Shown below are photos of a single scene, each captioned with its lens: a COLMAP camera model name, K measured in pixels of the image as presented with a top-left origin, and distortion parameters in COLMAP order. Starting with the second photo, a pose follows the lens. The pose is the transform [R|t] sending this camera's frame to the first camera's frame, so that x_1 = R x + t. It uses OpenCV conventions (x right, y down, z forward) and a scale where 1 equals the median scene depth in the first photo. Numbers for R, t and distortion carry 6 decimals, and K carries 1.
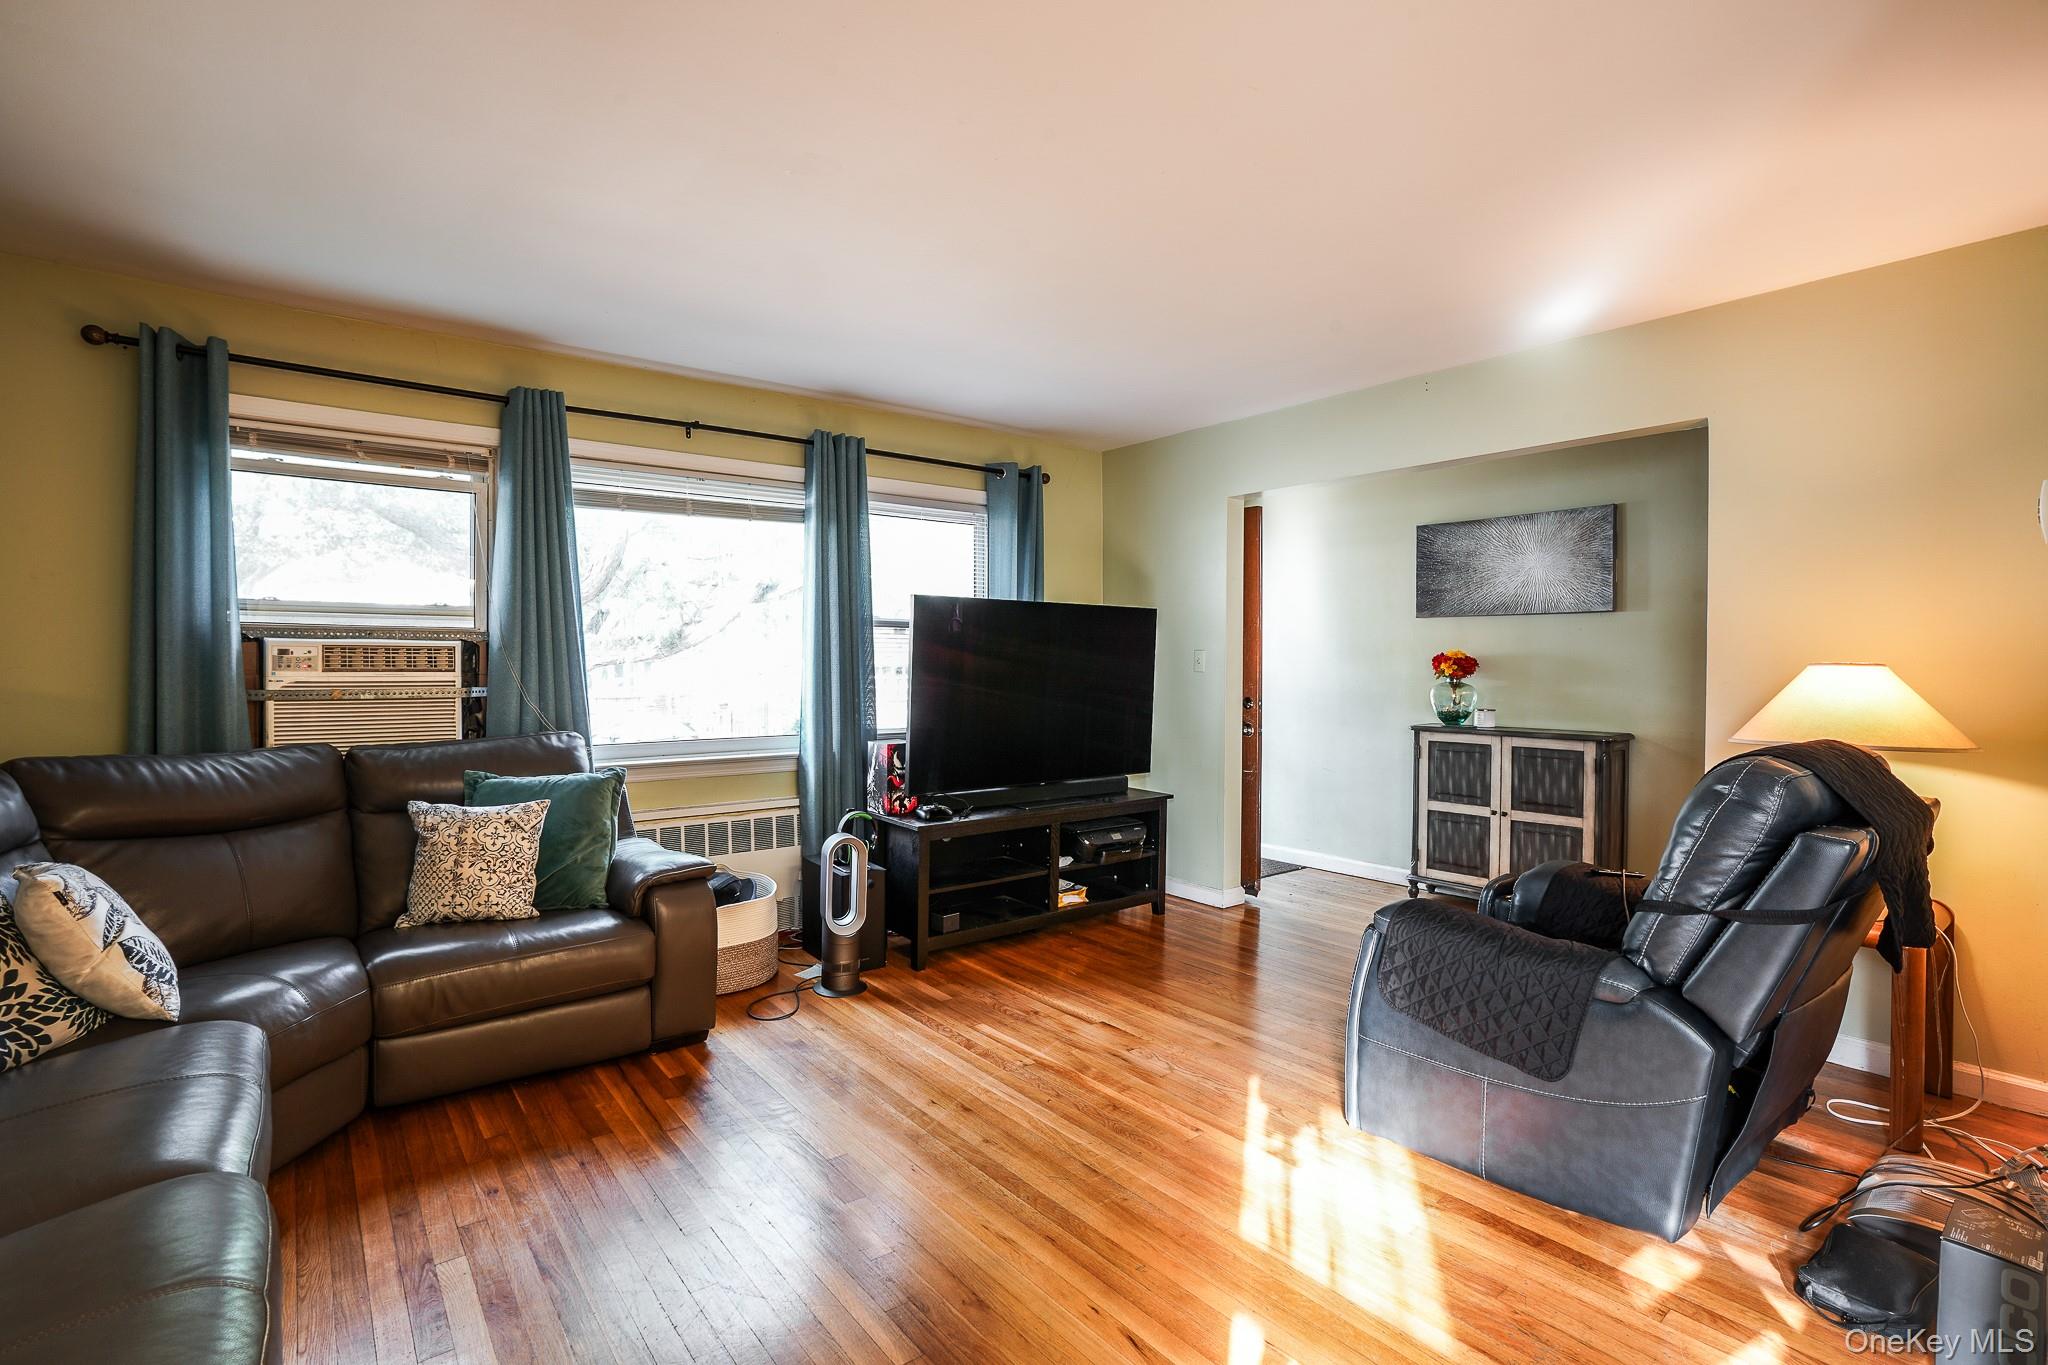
lens RADIAL K [[954.8, 0, 977.9], [0, 954.8, 678.4], [0, 0, 1]] dist [-0.001935, 0.000456]
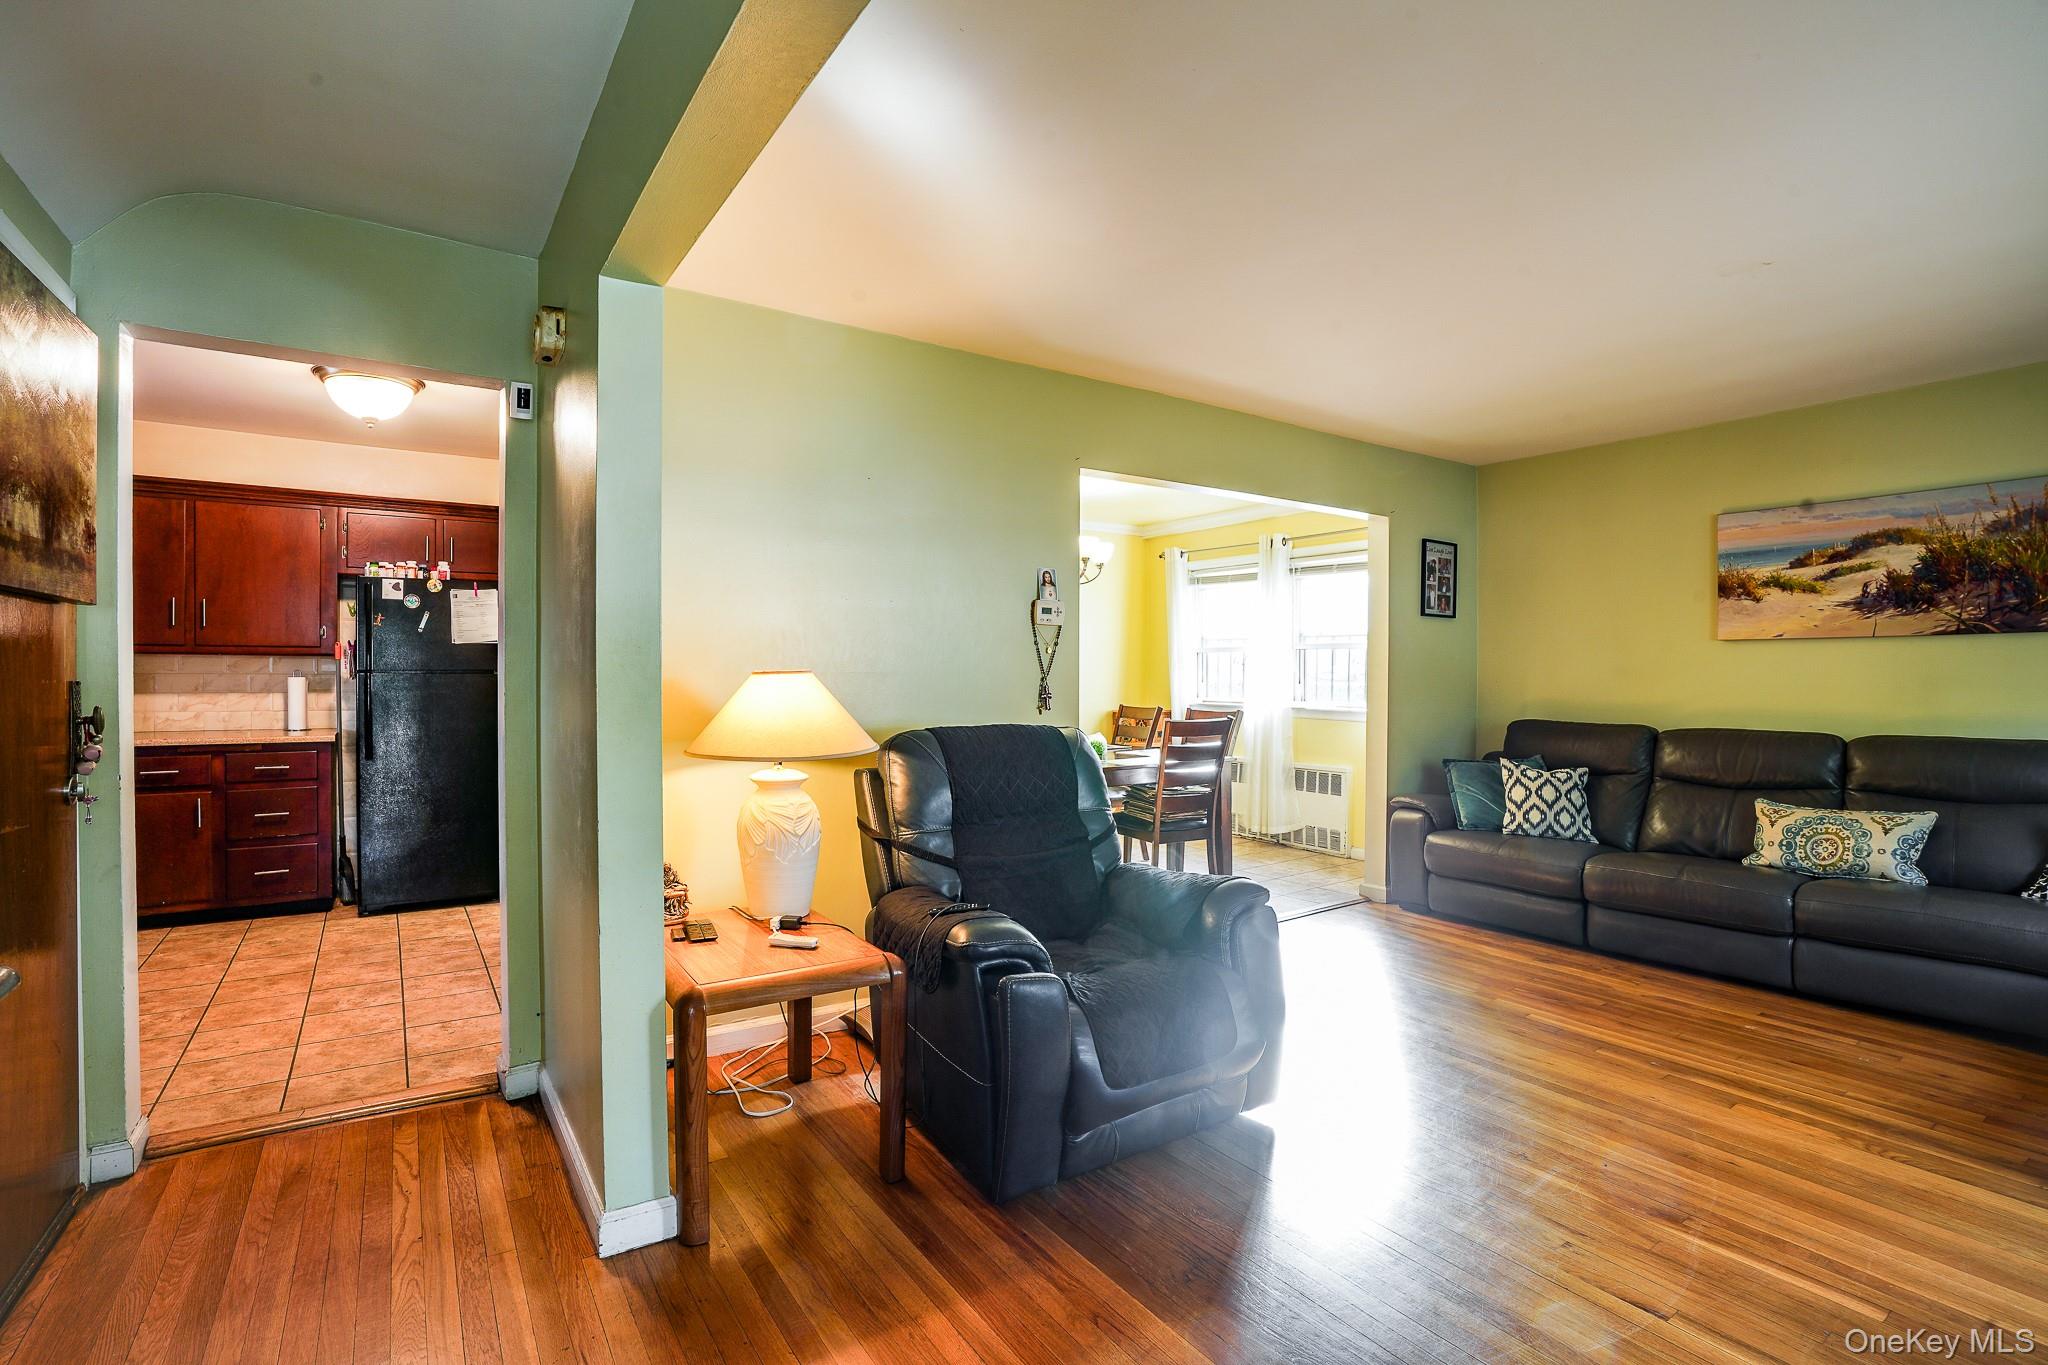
lens RADIAL K [[954.8, 0, 977.9], [0, 954.8, 678.4], [0, 0, 1]] dist [-0.001935, 0.000456]
pose [[-0.998069, -0.004442, 0.061962, 0.698160], [-0.002781, 0.999635, 0.026868, -0.041241], [-0.062059, 0.026644, -0.997717, 2.199576]]
